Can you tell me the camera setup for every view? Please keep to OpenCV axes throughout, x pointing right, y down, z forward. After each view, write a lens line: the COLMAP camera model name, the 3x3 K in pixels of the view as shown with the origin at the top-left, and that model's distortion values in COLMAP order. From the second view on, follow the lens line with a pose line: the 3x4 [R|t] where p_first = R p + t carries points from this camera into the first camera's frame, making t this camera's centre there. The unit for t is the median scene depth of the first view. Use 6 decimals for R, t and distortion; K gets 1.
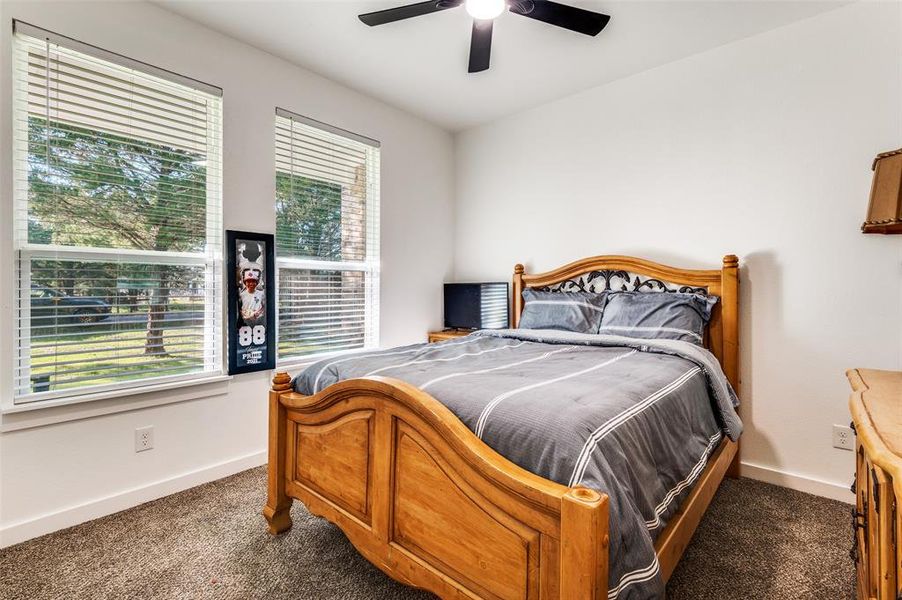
lens RADIAL K [[409.0, 0, 454.0], [0, 409.0, 291.0], [0, 0, 1]] dist [0.024954, -0.012820]
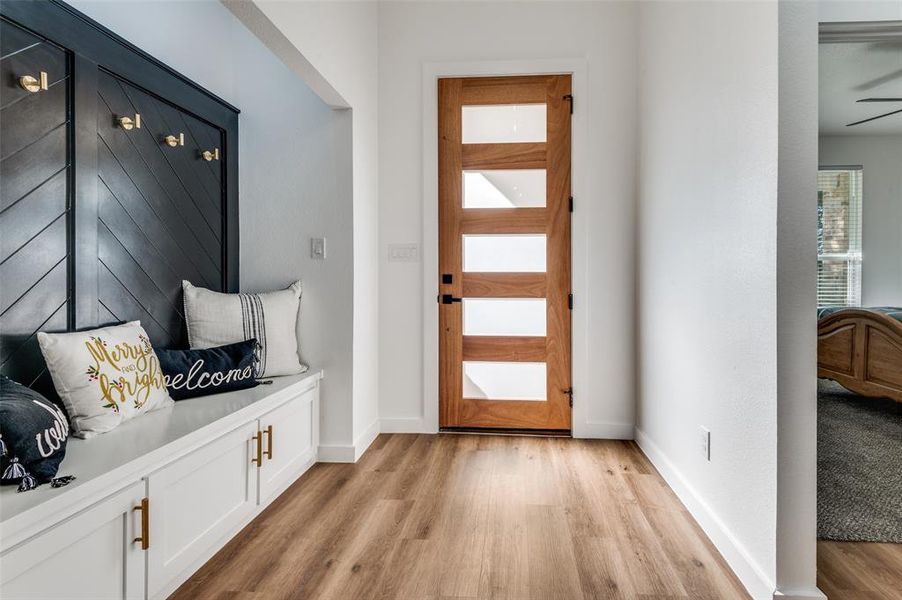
lens RADIAL K [[409.0, 0, 516.2], [0, 409.0, 282.7], [0, 0, 1]] dist [0.024954, -0.012820]
pose [[0.633798, 0.000749, -0.773498, 0.343514], [-0.001842, 0.999998, -0.000540, 0.068355], [0.773496, 0.001767, 0.633798, -1.697387]]
